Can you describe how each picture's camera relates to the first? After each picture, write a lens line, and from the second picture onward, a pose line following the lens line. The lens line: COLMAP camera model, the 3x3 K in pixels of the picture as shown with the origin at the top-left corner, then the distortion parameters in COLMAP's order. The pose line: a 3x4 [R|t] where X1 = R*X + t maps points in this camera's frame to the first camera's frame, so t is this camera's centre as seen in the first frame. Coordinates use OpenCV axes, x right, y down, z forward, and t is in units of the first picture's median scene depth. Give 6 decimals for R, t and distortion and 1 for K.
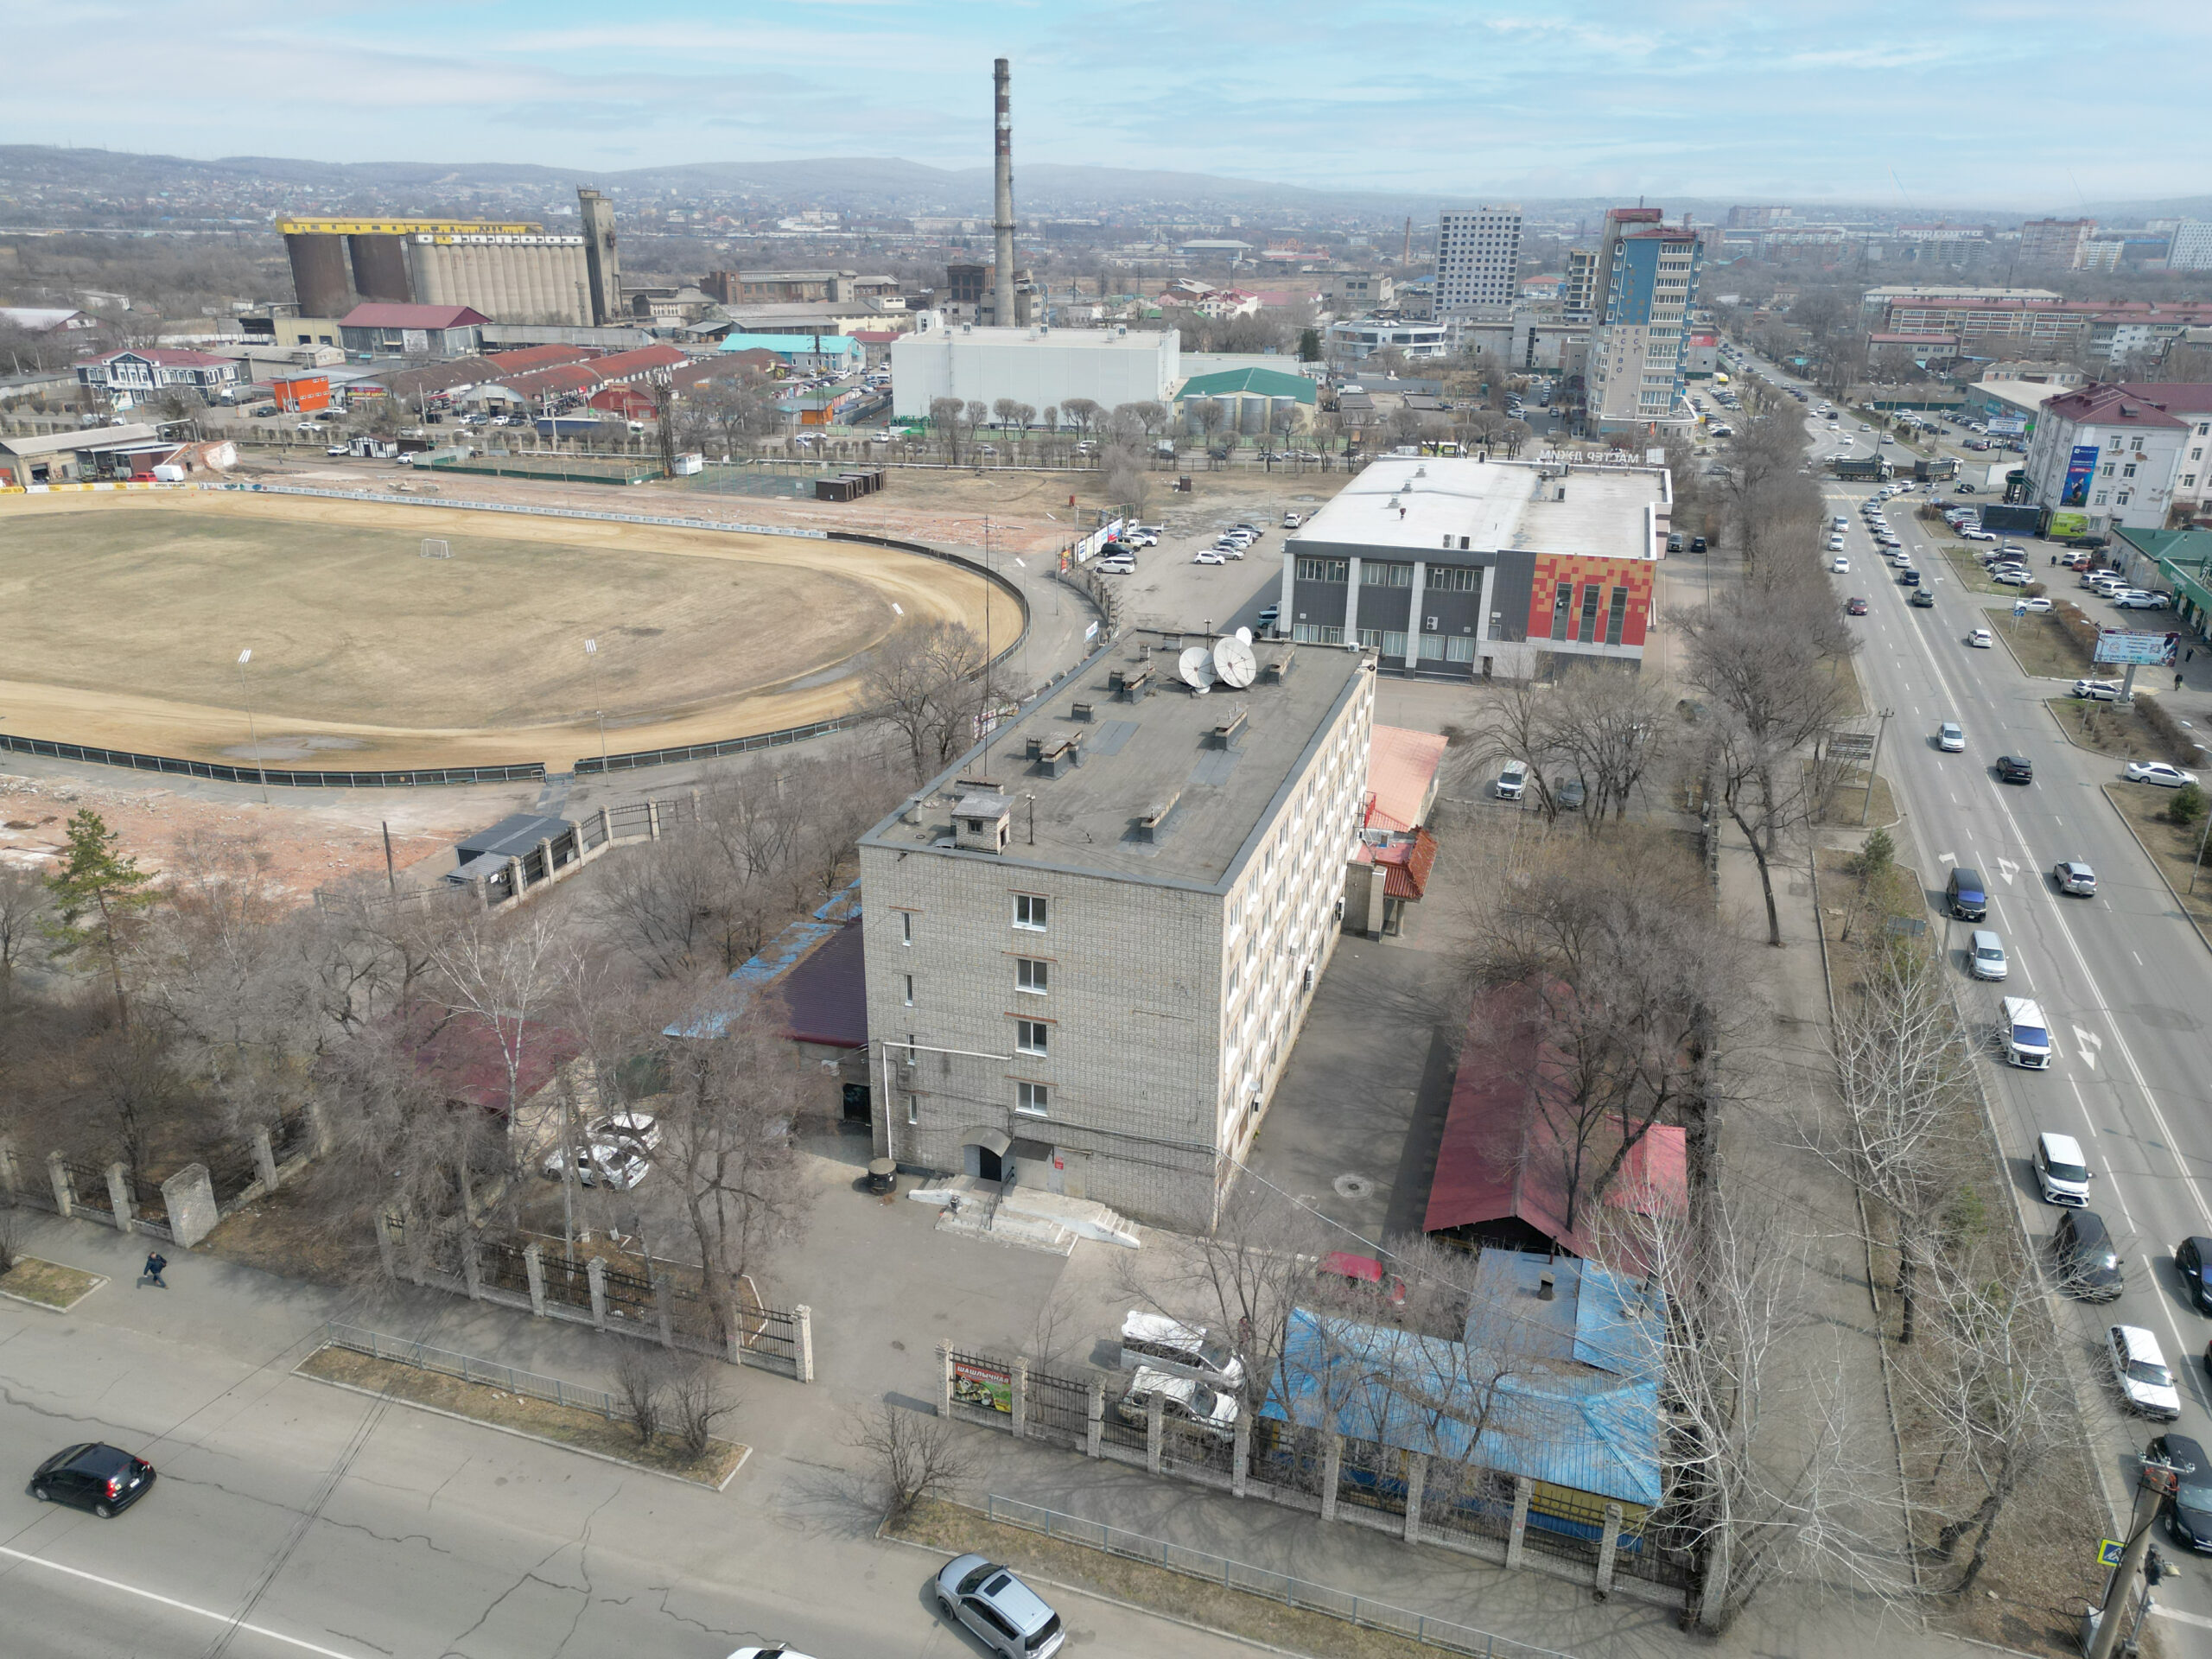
lens RADIAL K [[1567.2, 0, 1106.0], [0, 1567.2, 829.5], [0, 0, 1]] dist [0.074711, -0.056150]
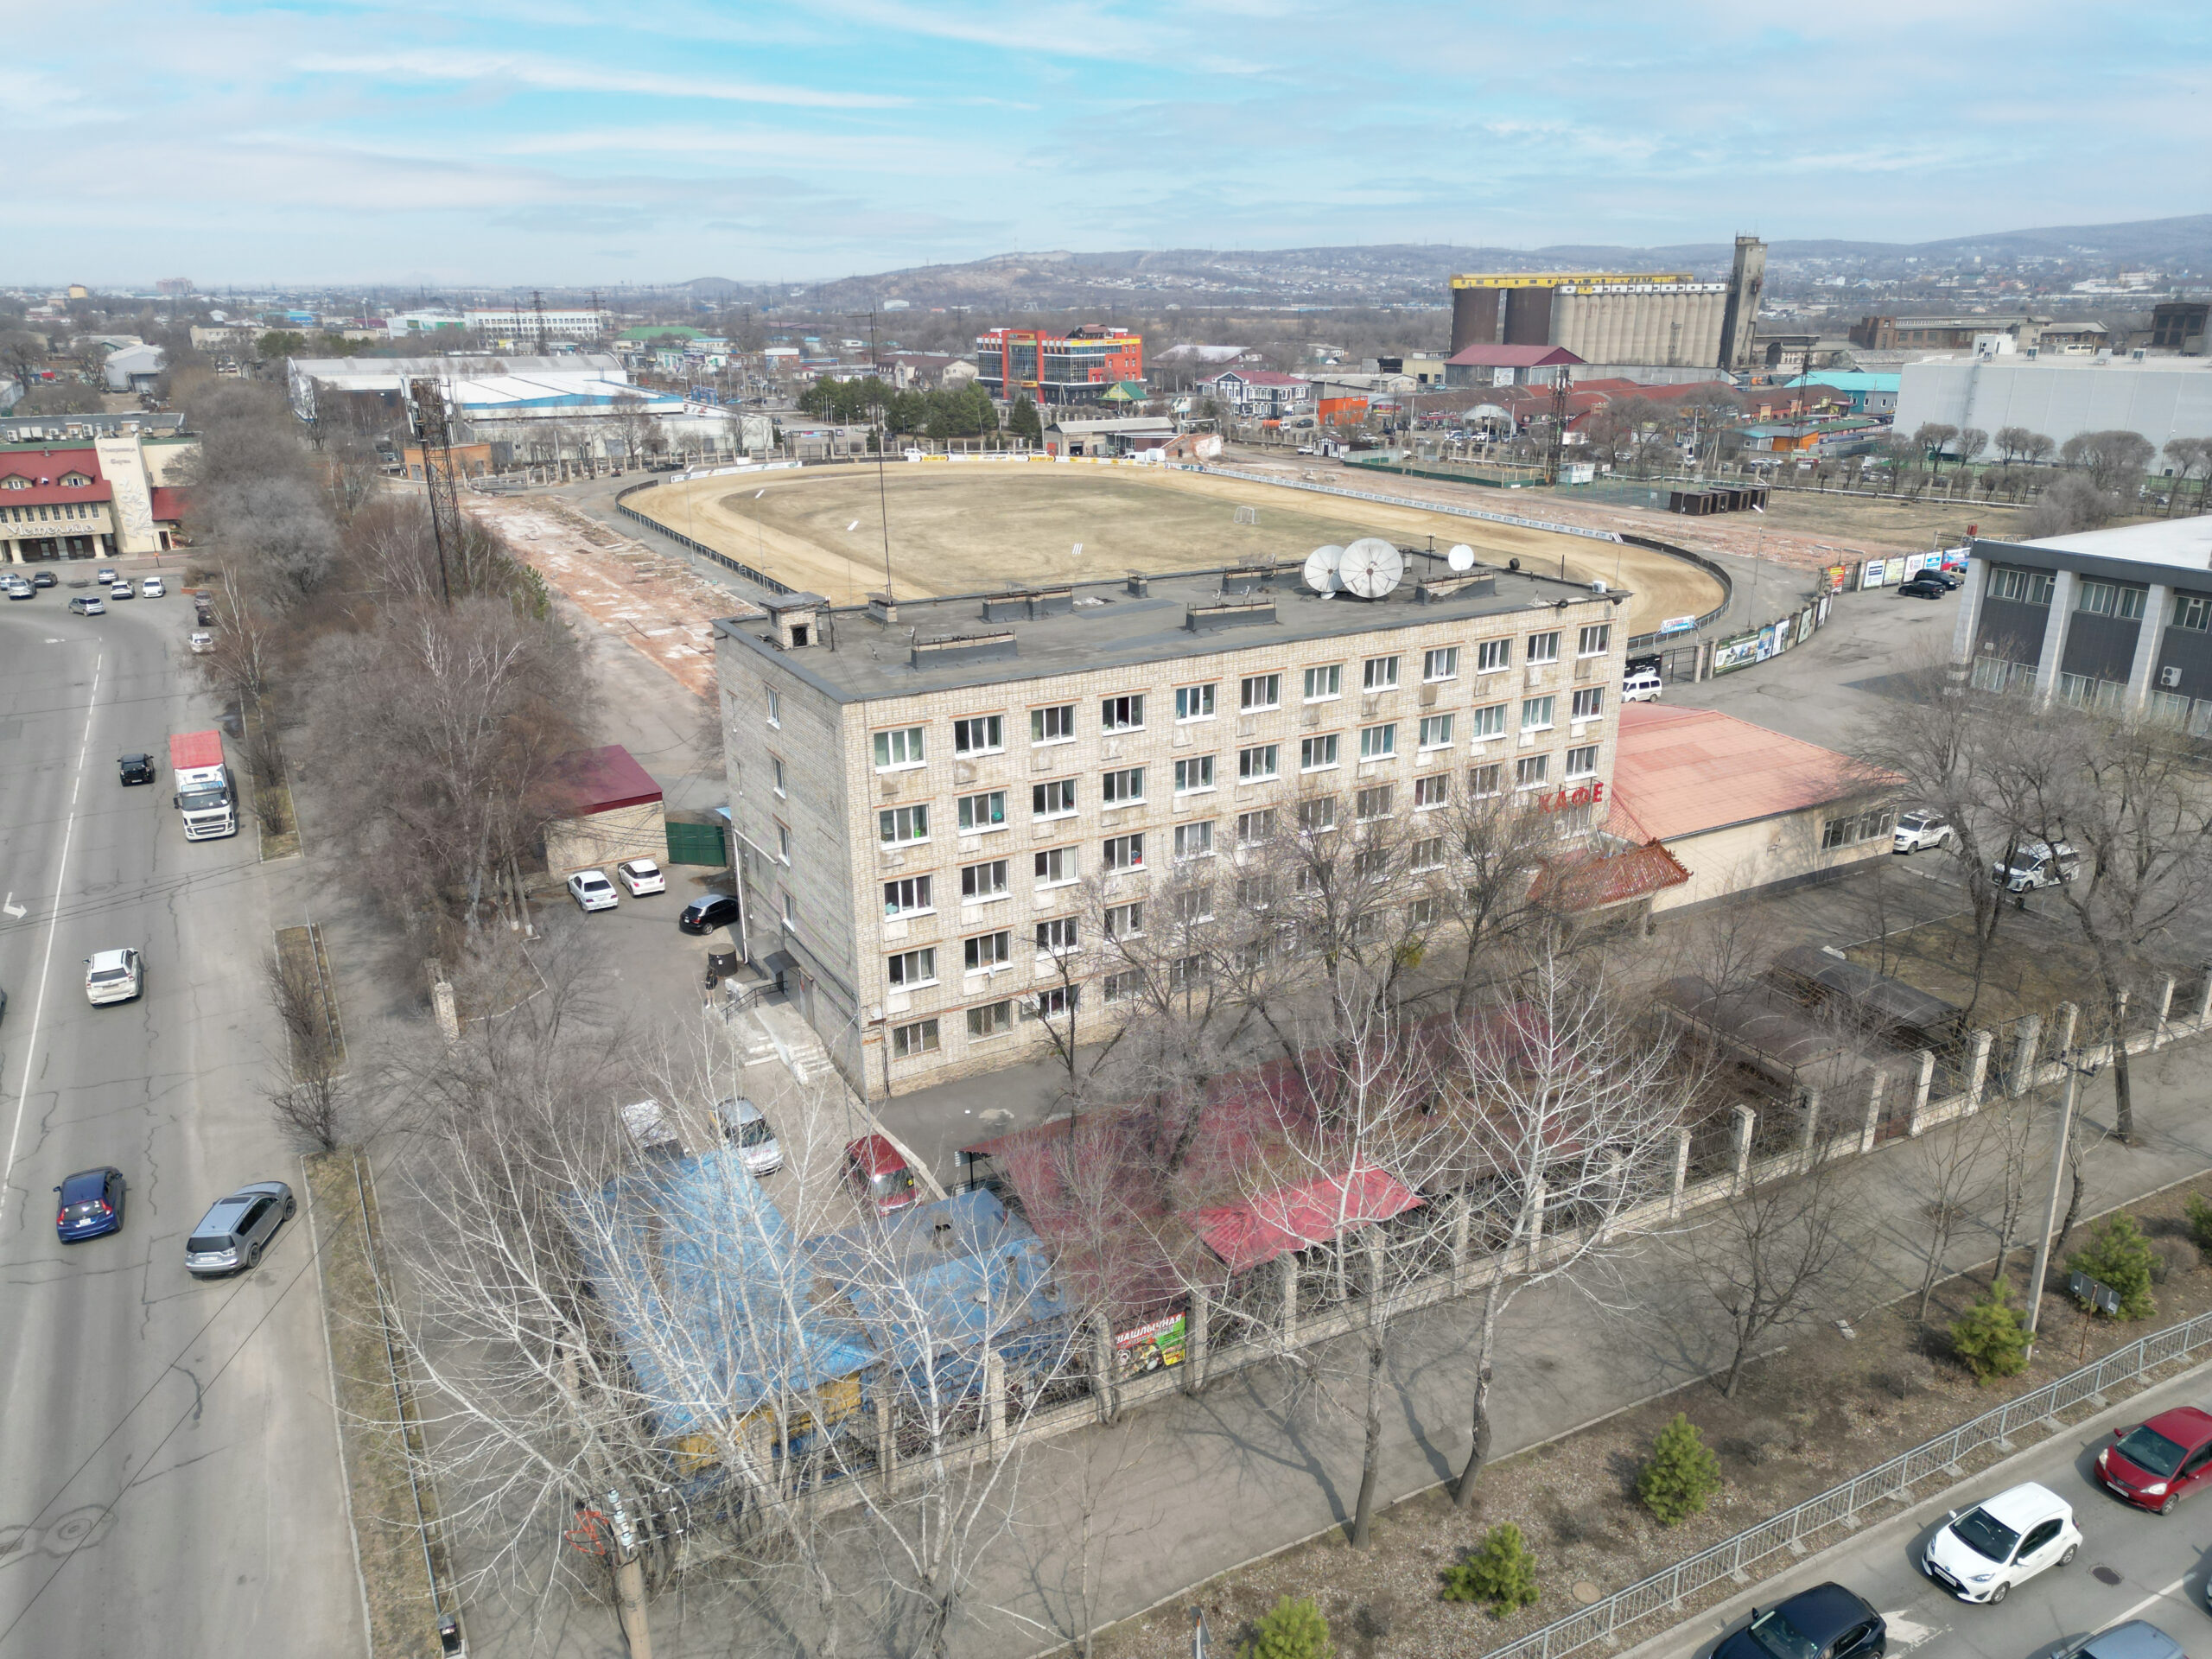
lens RADIAL K [[1567.2, 0, 1106.0], [0, 1567.2, 829.5], [0, 0, 1]] dist [0.074711, -0.056150]
pose [[0.735394, 0.208184, -0.644868, 0.169592], [-0.238411, 0.970283, 0.041360, 0.008618], [0.634315, 0.123328, 0.763174, 0.088403]]
